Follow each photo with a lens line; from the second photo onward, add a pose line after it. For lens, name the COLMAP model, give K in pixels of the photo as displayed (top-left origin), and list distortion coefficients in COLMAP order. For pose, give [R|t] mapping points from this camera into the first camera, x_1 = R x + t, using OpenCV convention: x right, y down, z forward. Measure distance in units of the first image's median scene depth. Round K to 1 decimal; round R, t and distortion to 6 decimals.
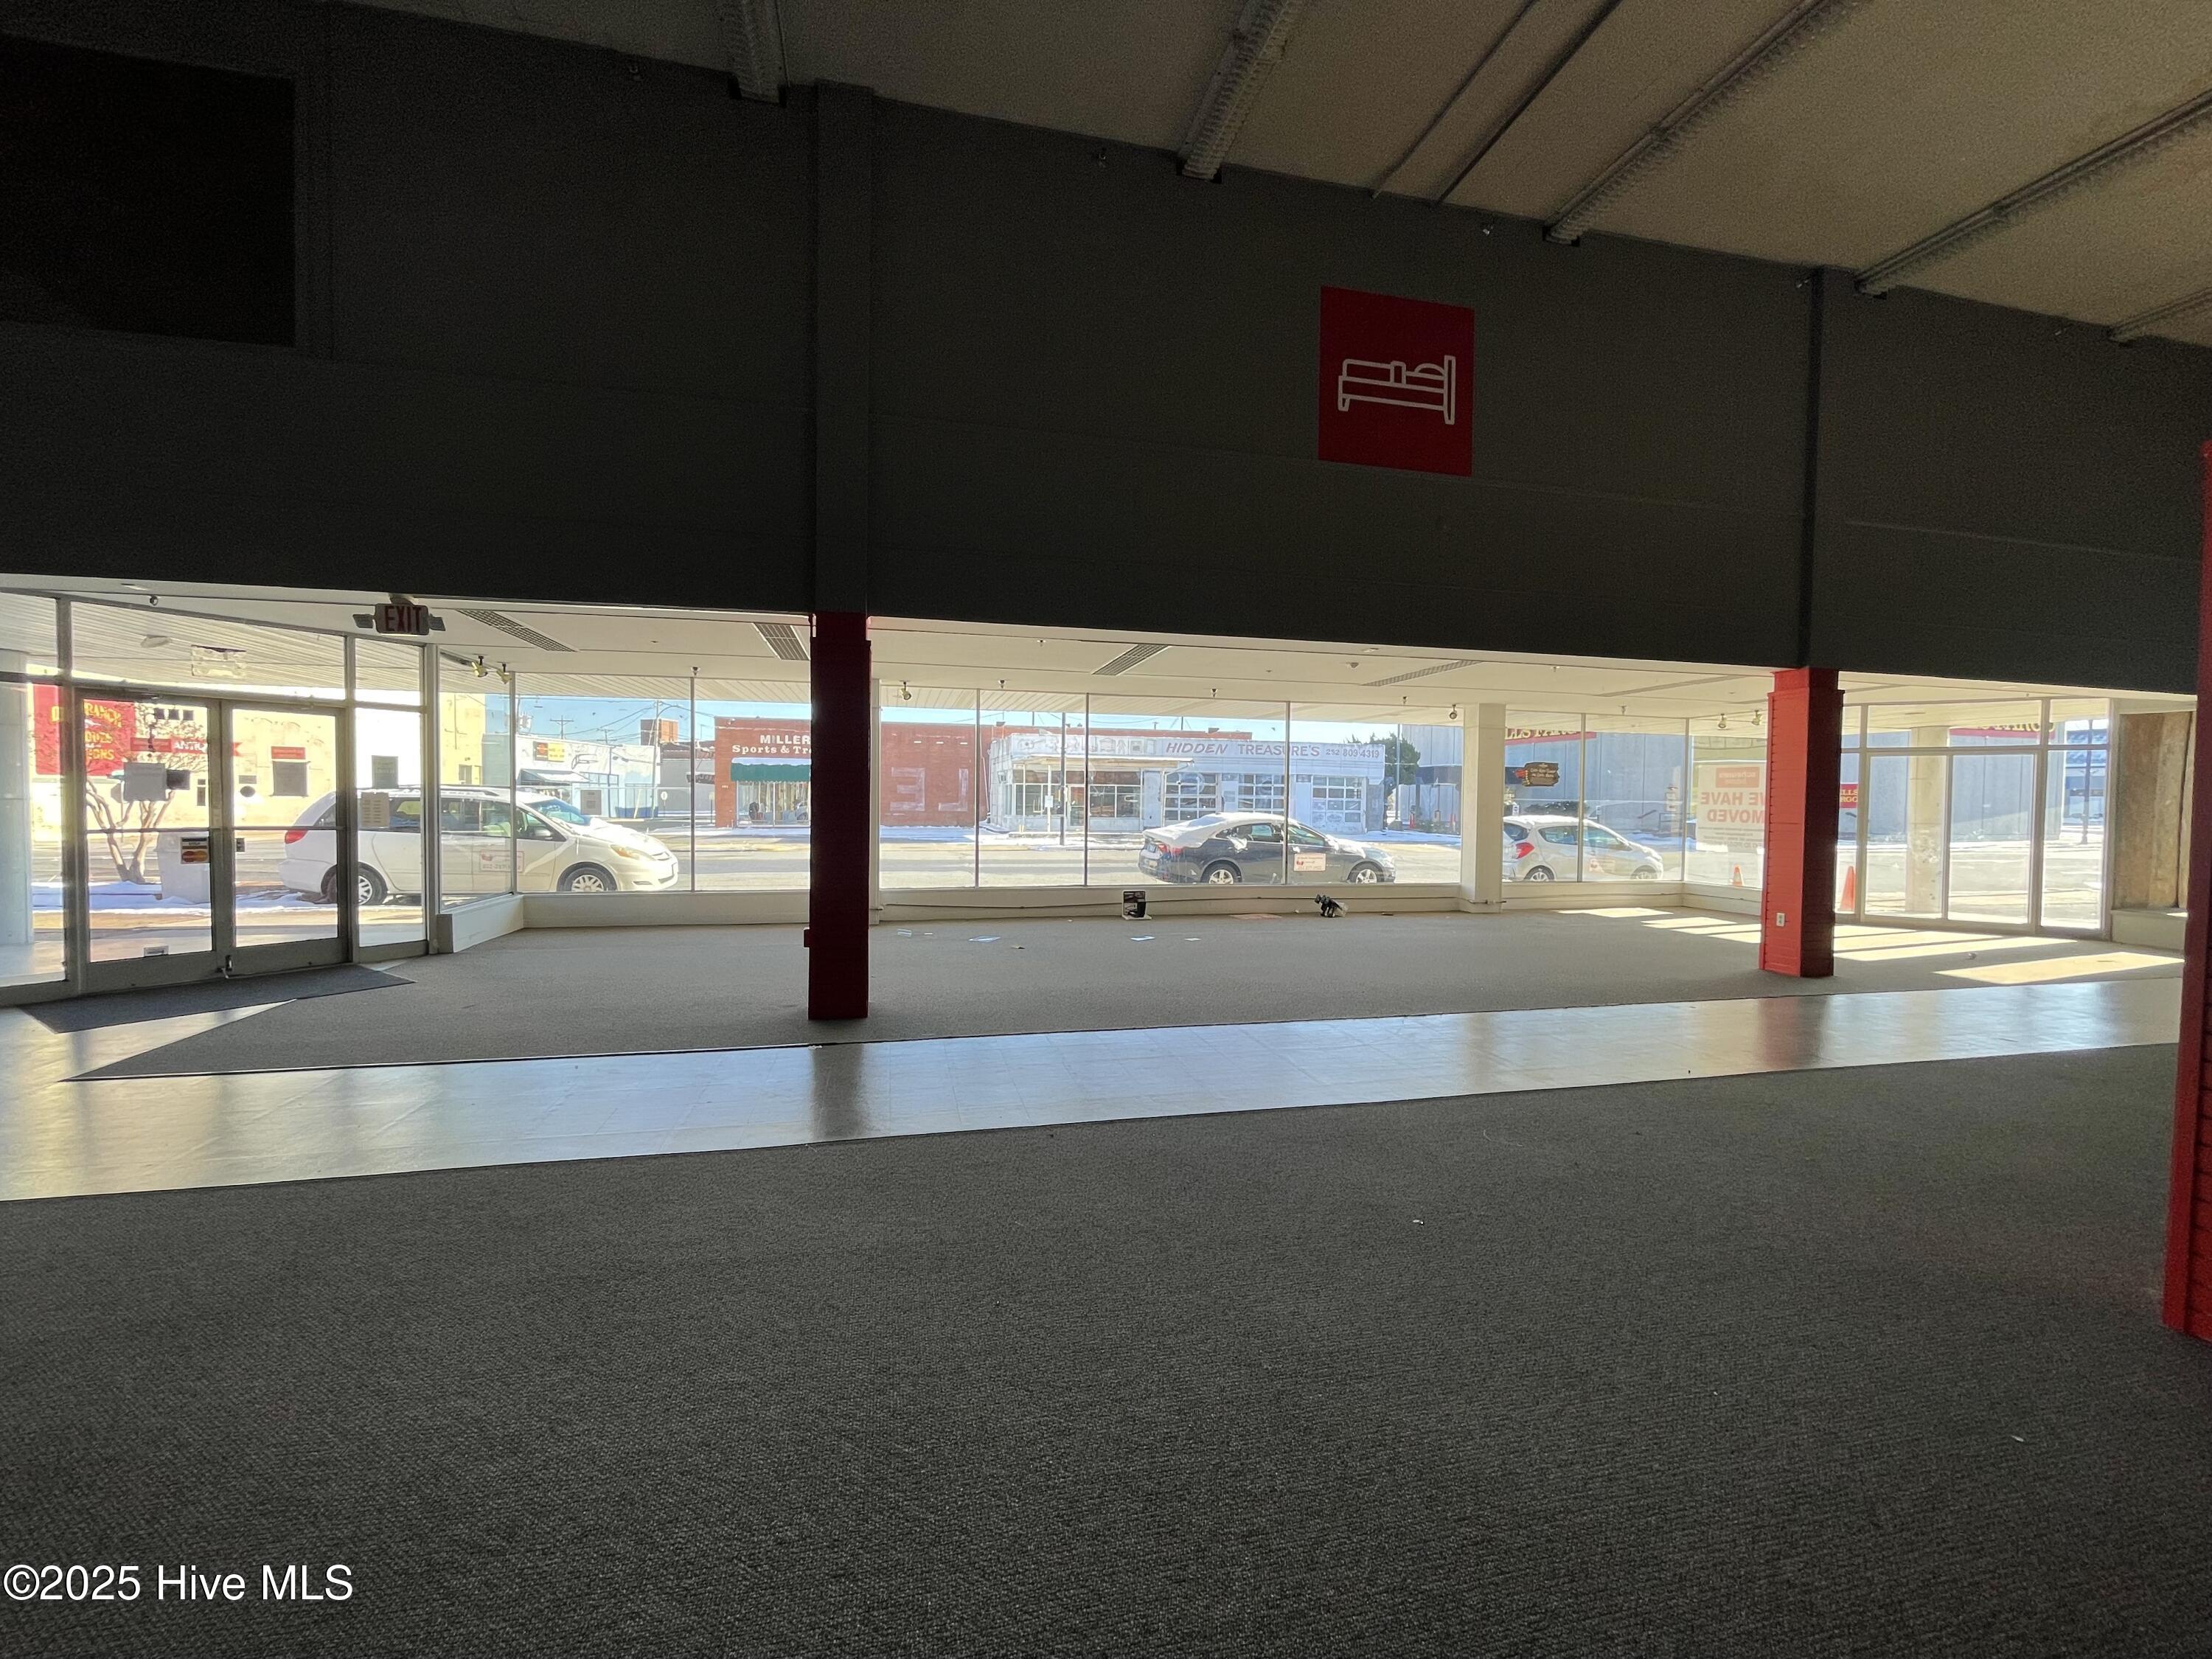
lens RADIAL K [[884.5, 0, 1096.1], [0, 884.5, 822.1], [0, 0, 1]] dist [-0.001758, -0.000776]
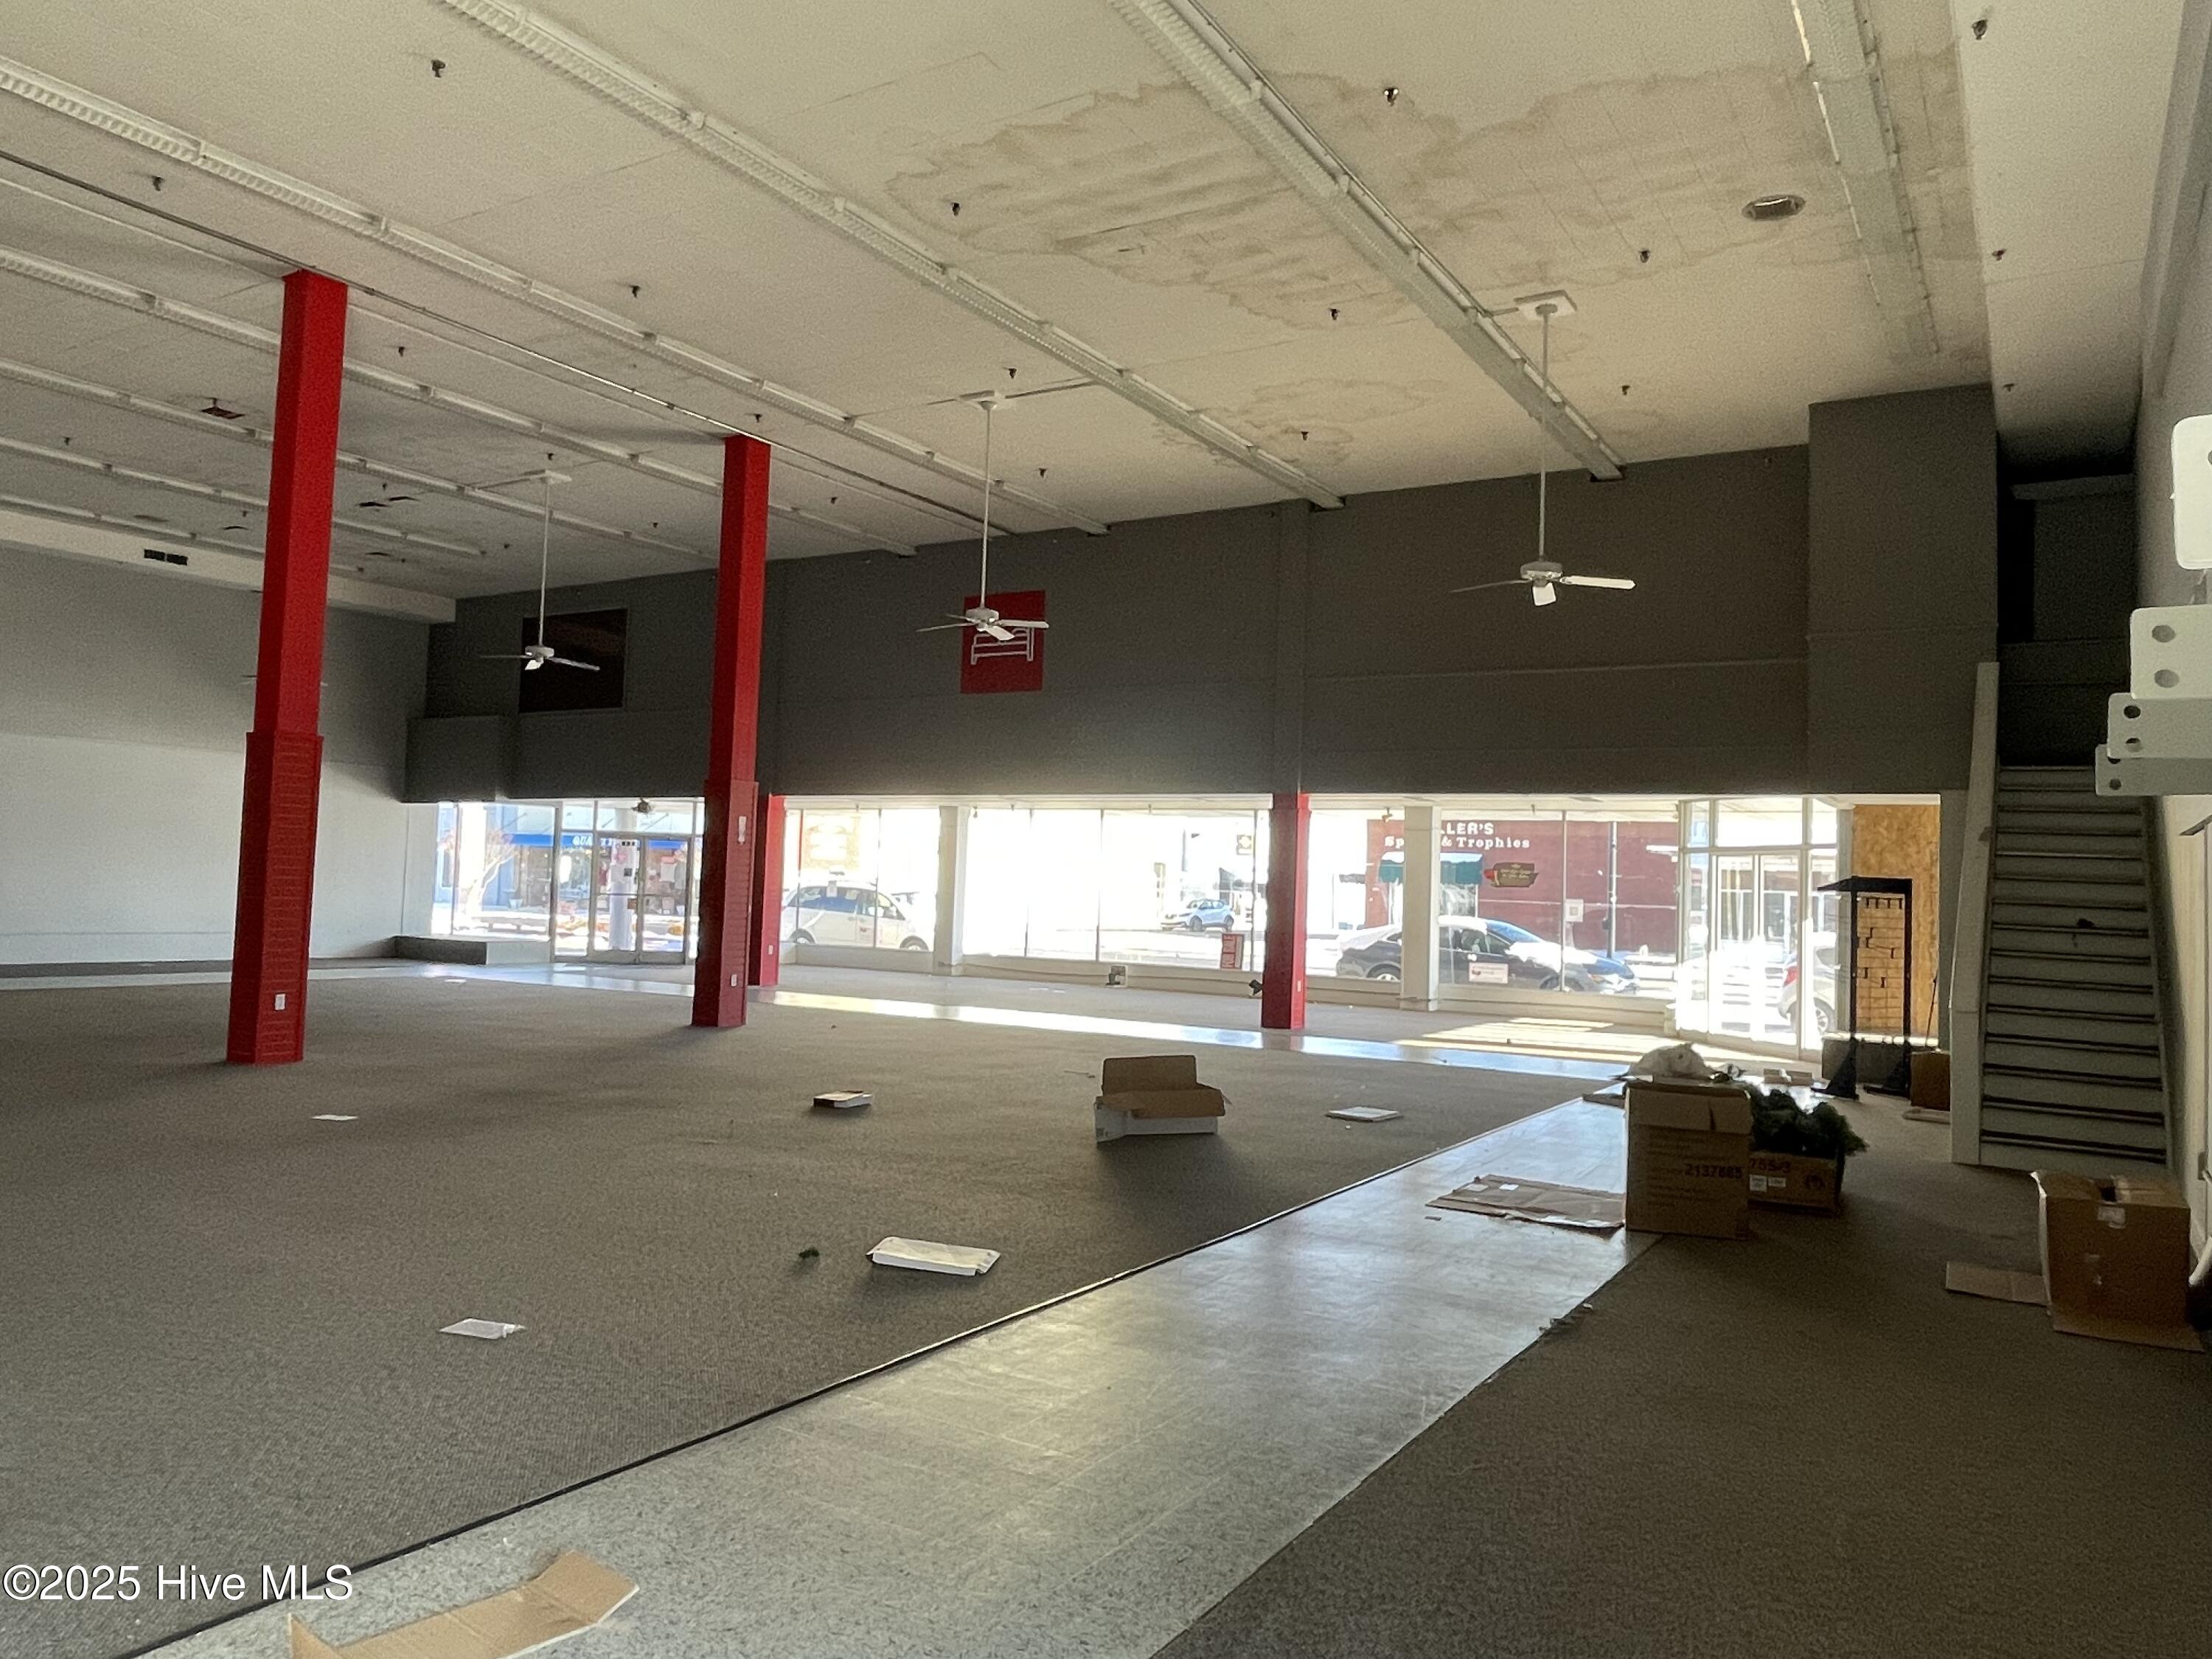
lens RADIAL K [[1534.4, 0, 1077.7], [0, 1534.4, 826.9], [0, 0, 1]] dist [-0.005573, -0.000580]
pose [[0.701747, -0.016076, -0.712245, 2.392129], [-0.045756, 0.996664, -0.067577, 0.050195], [0.710955, 0.080011, 0.698671, -0.884926]]
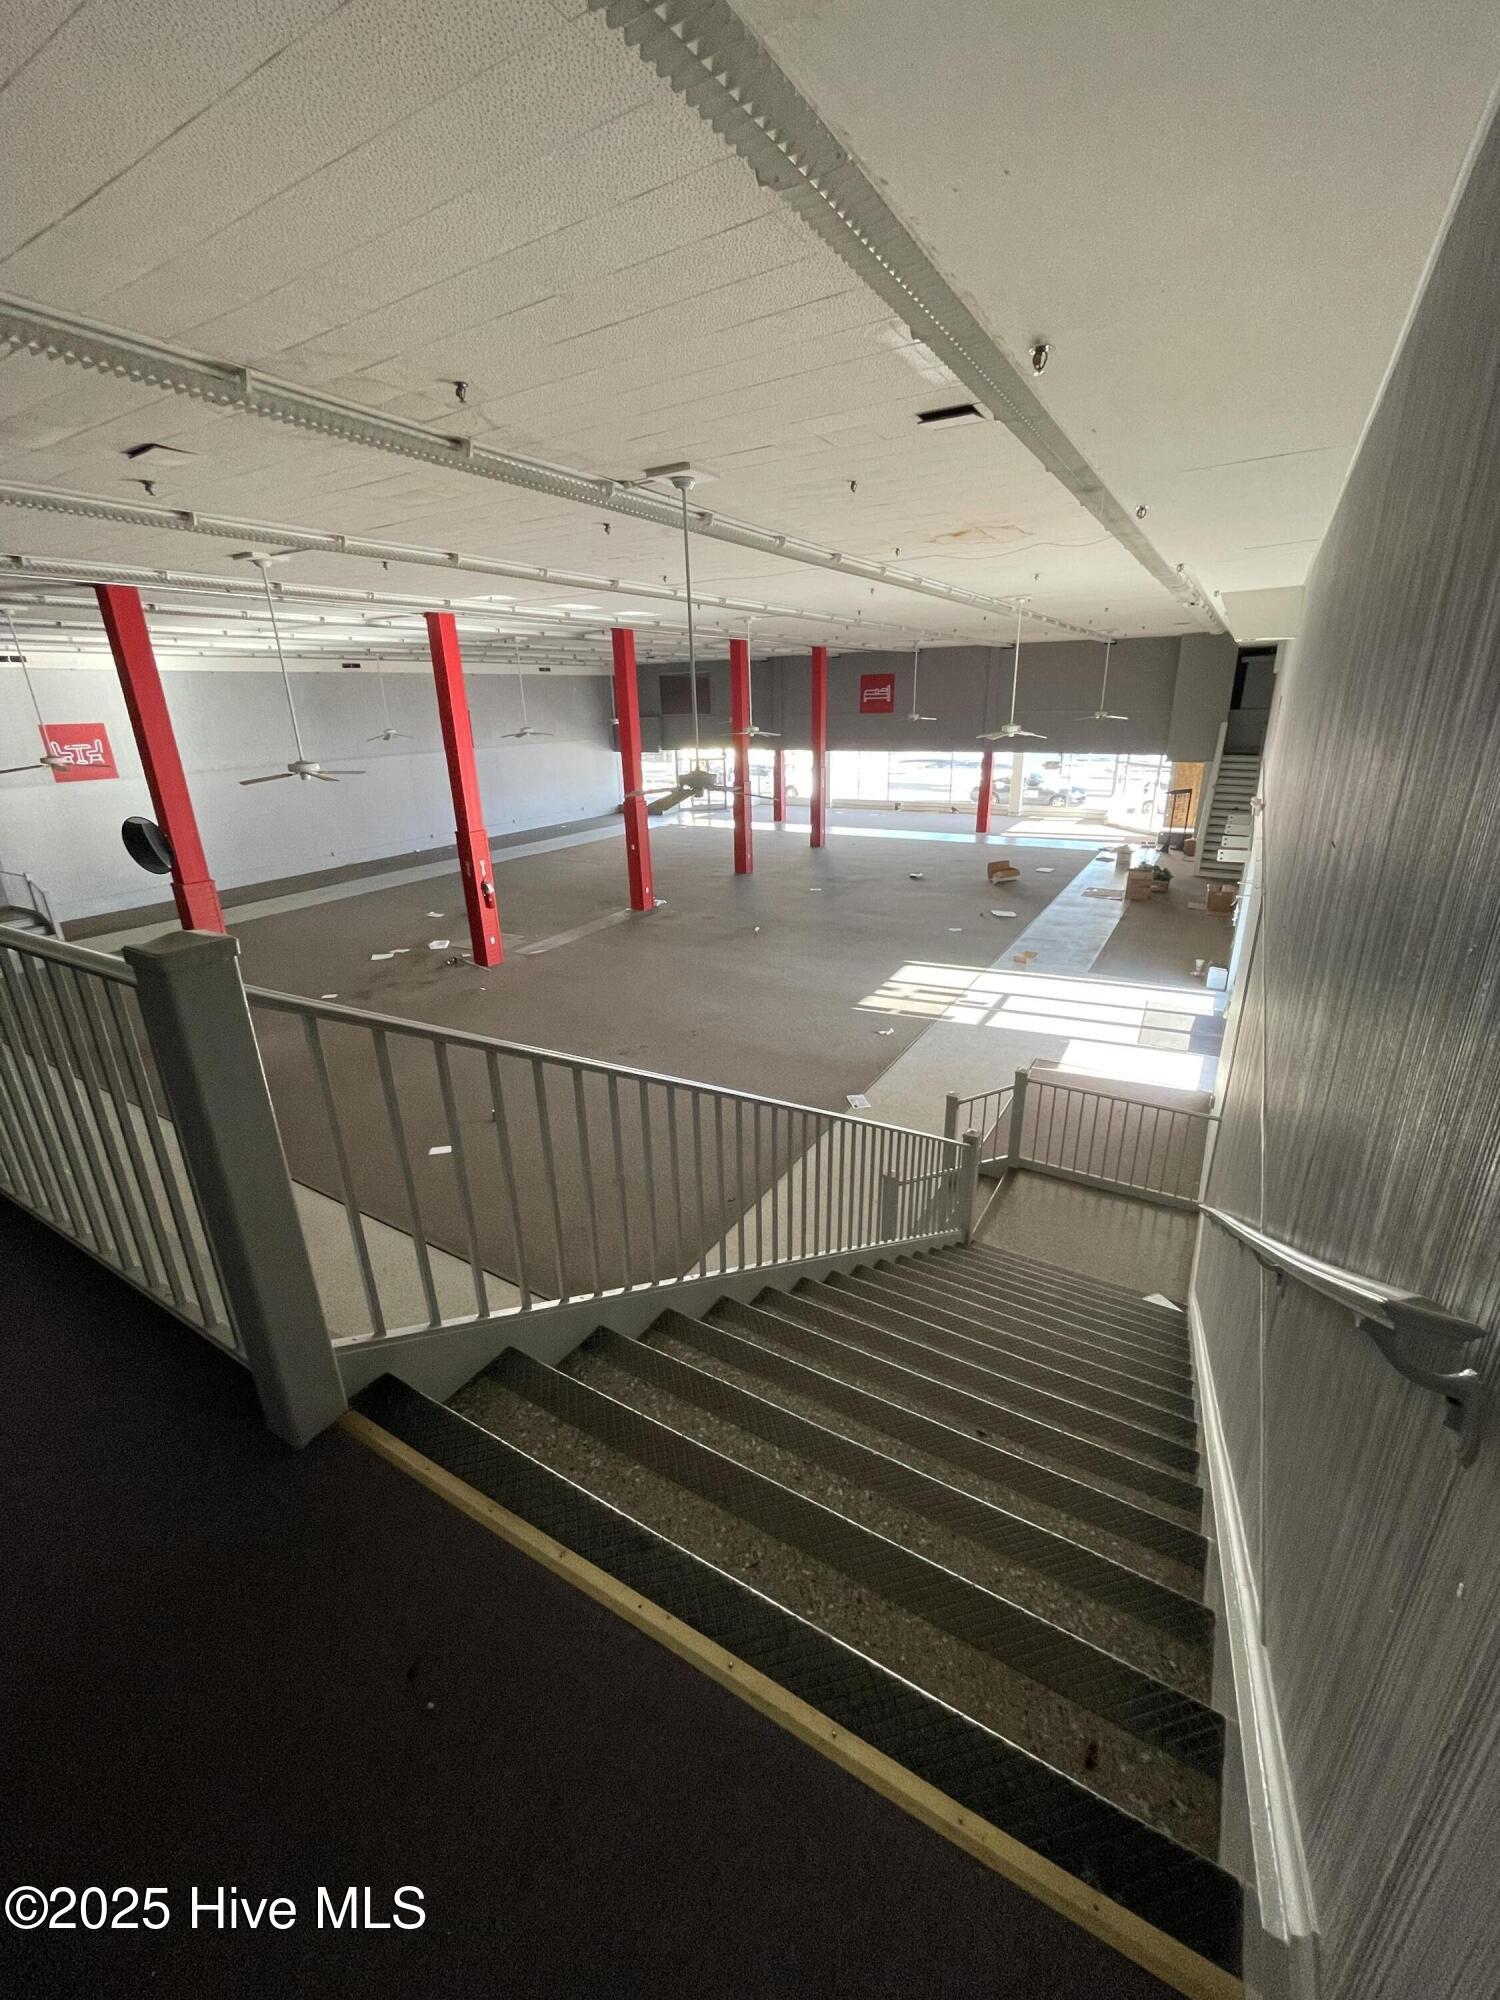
lens RADIAL K [[815.2, 0, 750.7], [0, 815.2, 994.4], [0, 0, 1]] dist [-0.008737, -0.000204]
pose [[0.724029, 0.210705, -0.656800, 2.846854], [0.011009, 0.948550, 0.316436, -0.329574], [0.689682, -0.236339, 0.684458, -2.640918]]
